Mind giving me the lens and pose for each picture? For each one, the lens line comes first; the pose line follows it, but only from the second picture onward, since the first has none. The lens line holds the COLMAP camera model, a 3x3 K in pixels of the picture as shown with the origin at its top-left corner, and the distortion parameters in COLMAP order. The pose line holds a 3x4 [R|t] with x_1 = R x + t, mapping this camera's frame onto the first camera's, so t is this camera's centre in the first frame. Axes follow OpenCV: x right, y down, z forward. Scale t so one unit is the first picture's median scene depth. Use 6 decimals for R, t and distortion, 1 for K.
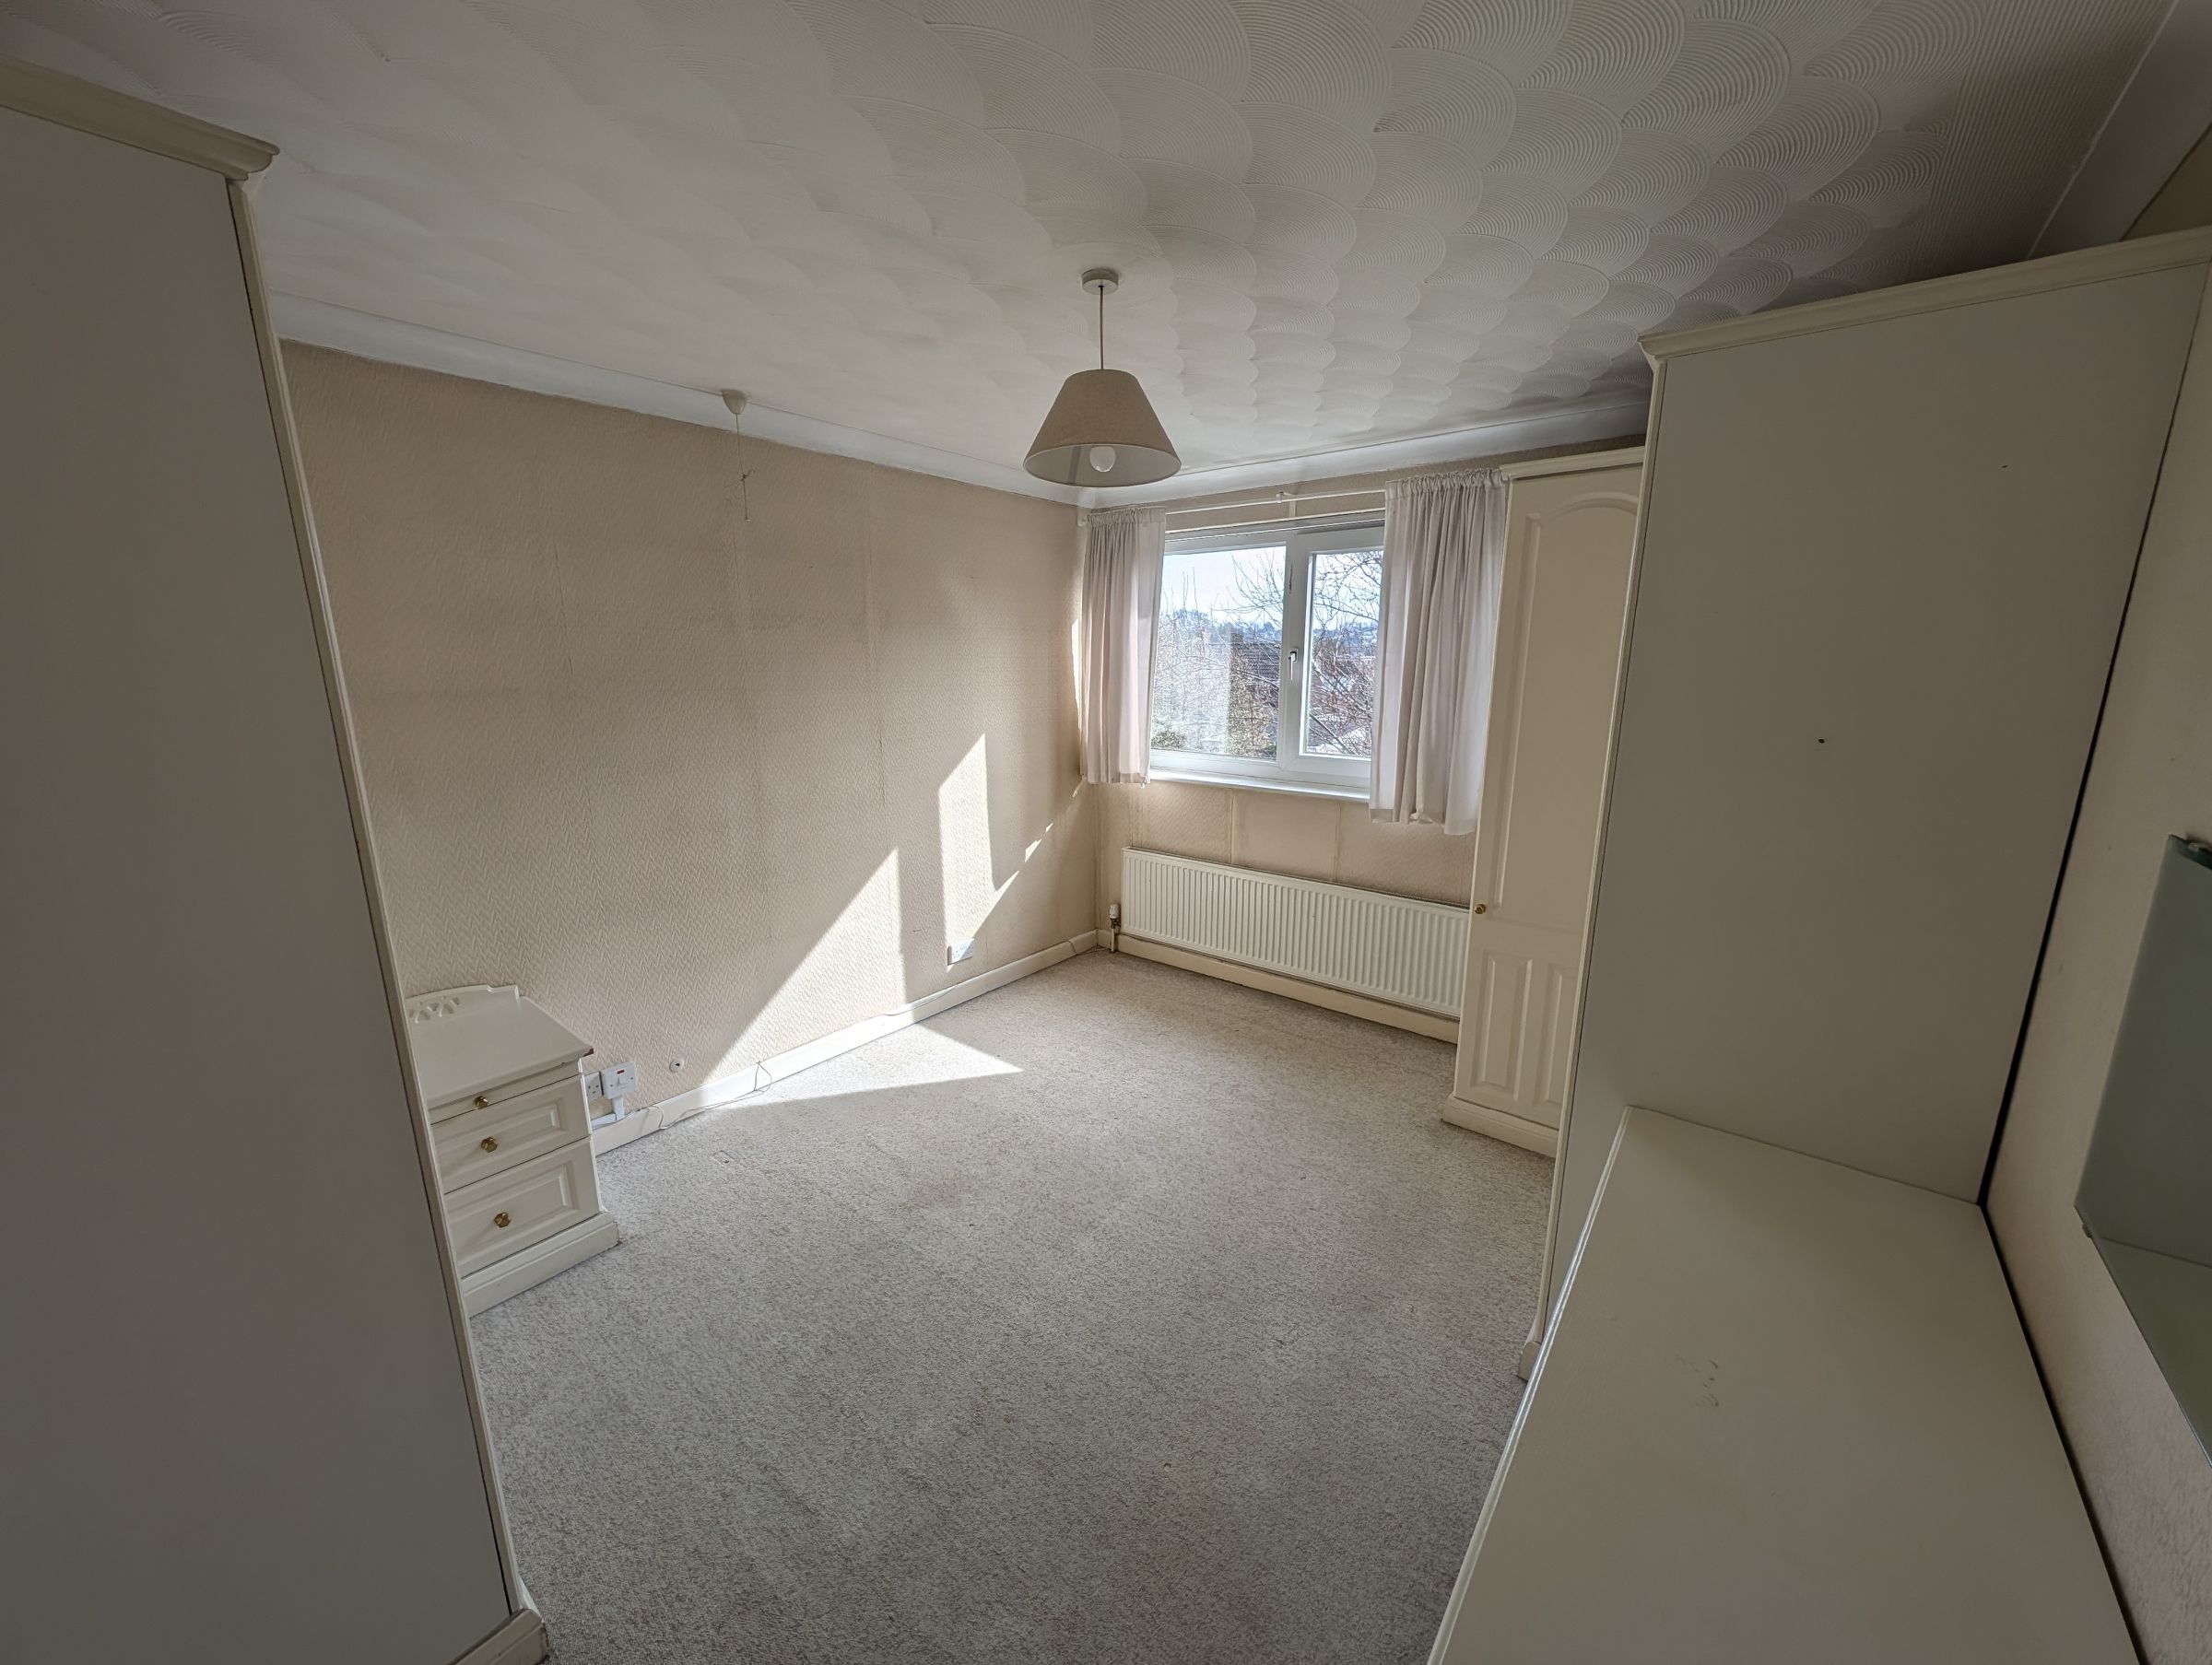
lens RADIAL K [[829.3, 0, 1104.6], [0, 829.3, 836.4], [0, 0, 1]] dist [0.001526, -0.001110]
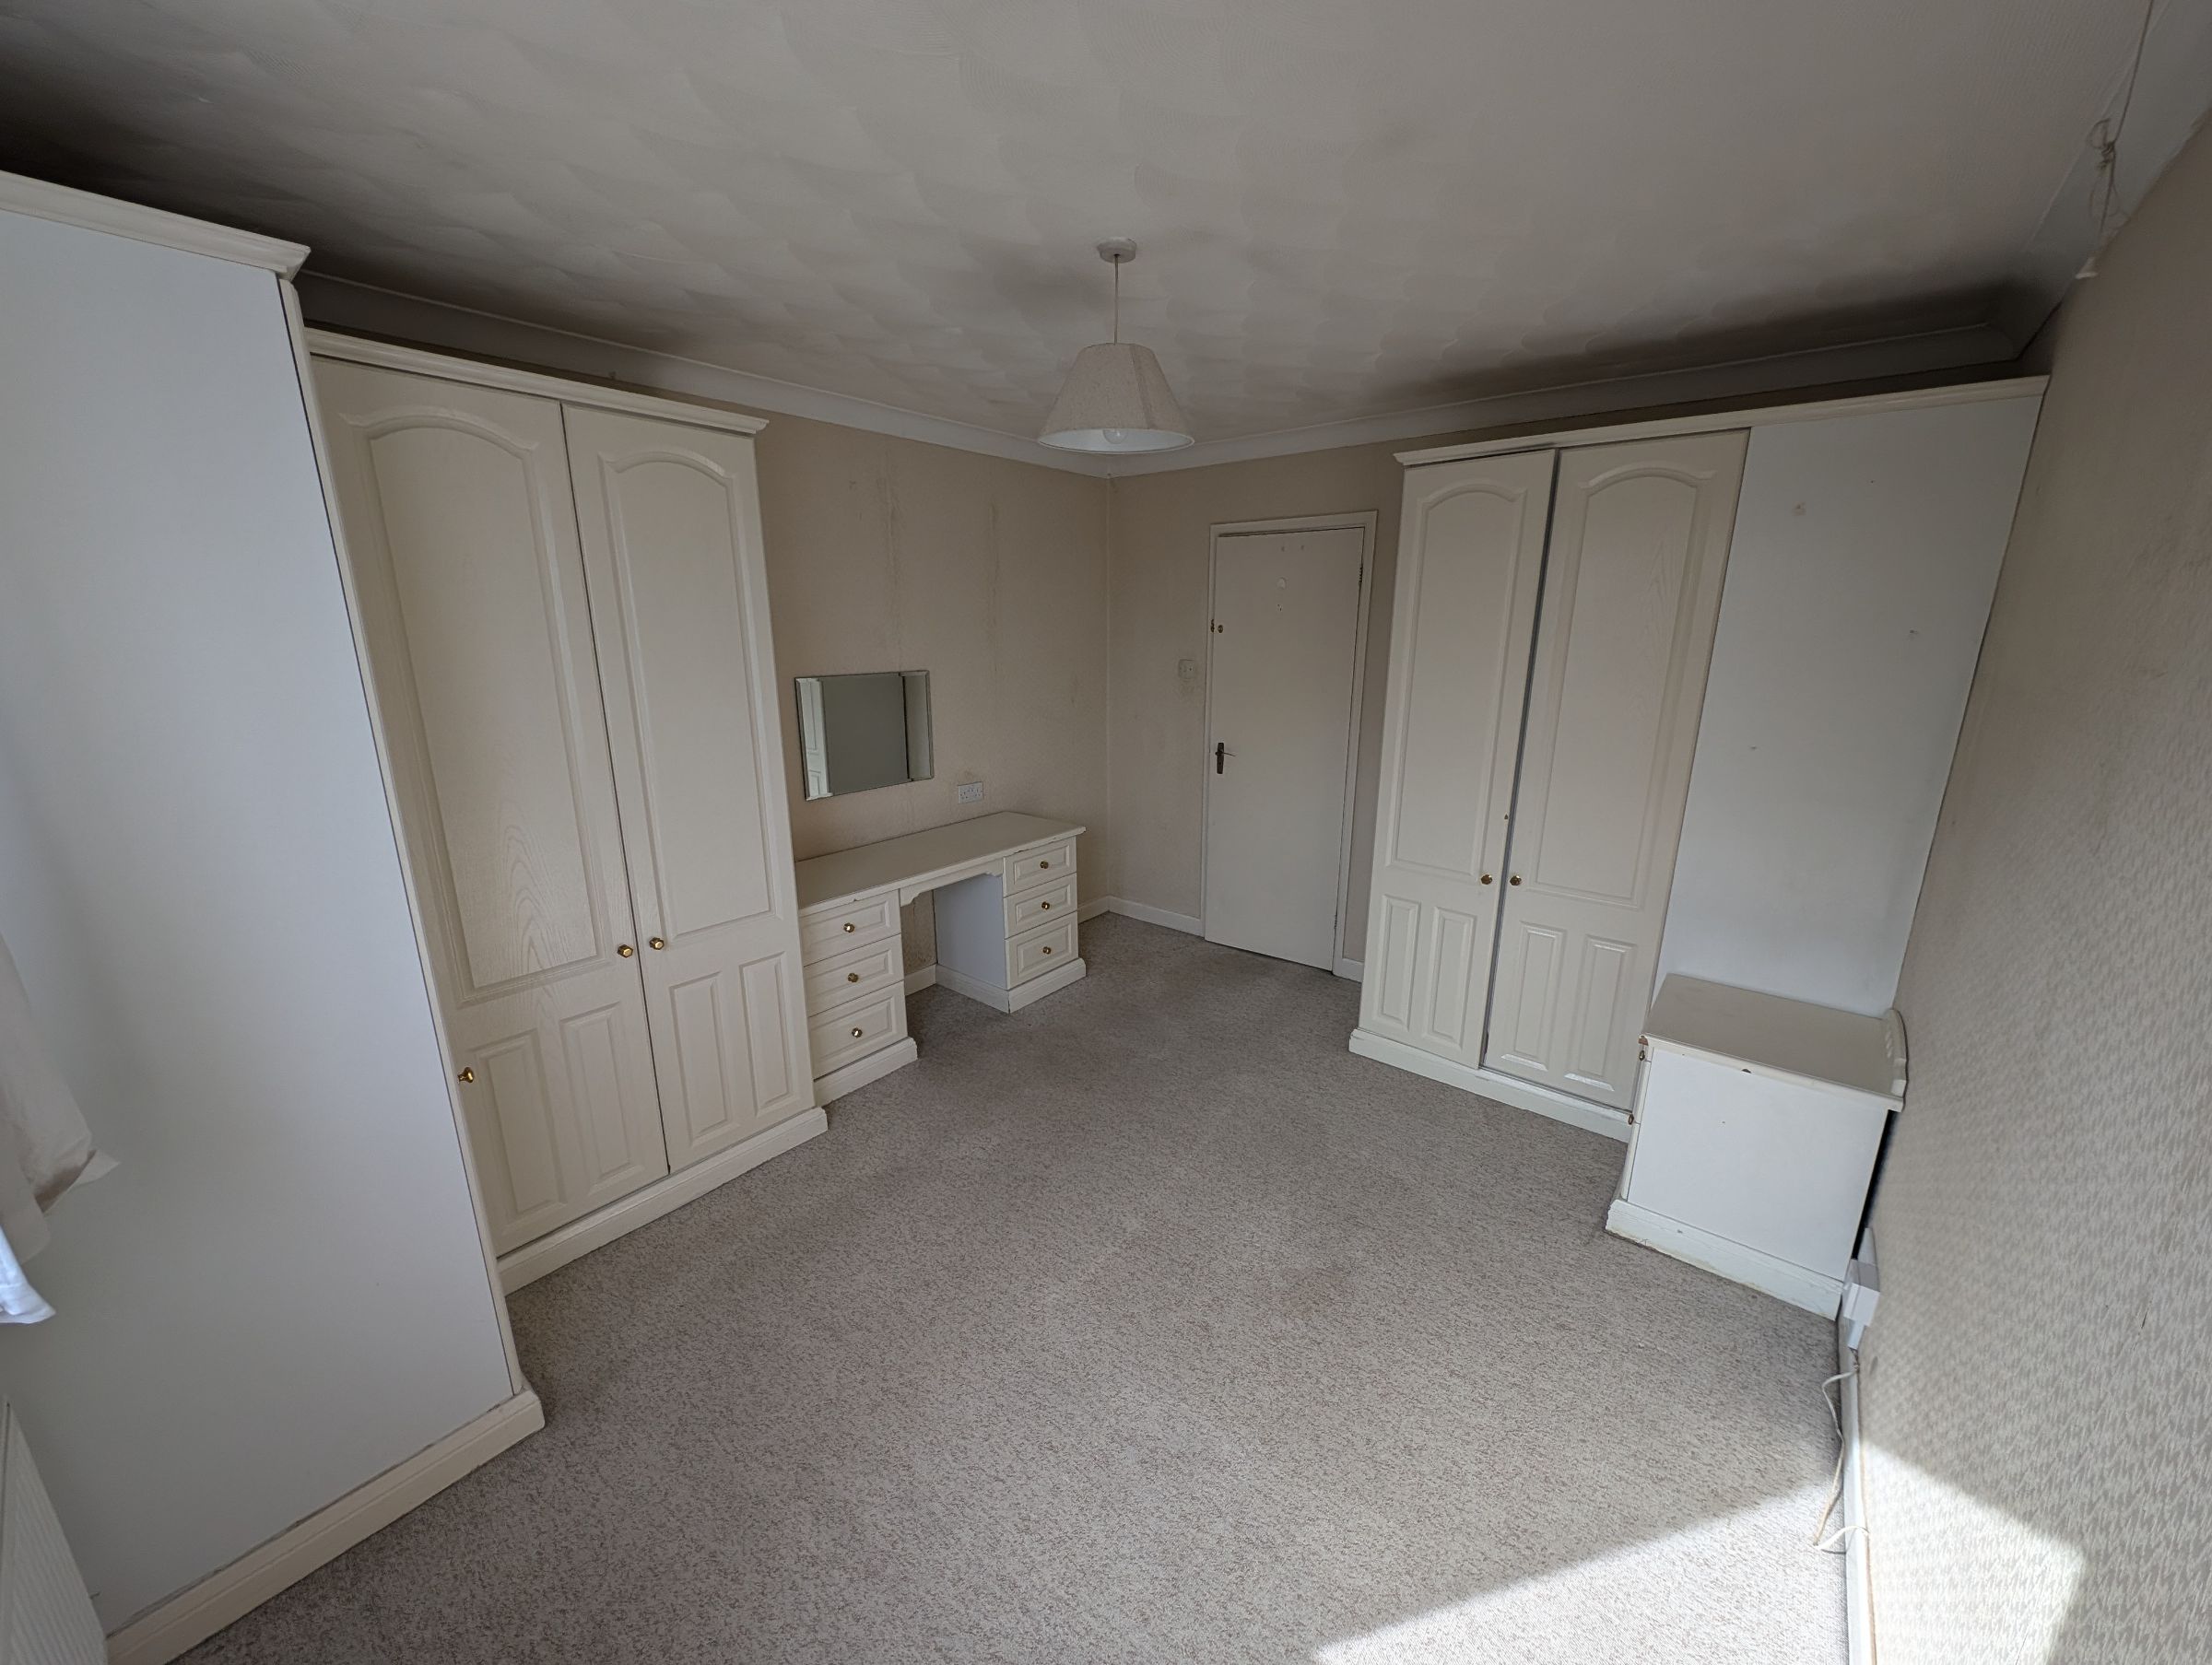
lens RADIAL K [[829.3, 0, 1110.9], [0, 829.3, 827.1], [0, 0, 1]] dist [0.001526, -0.001110]
pose [[-0.999972, -0.000874, 0.007404, -0.002913], [0.002541, 0.893708, 0.448641, -0.373522], [-0.007009, 0.448648, -0.893681, 1.641196]]
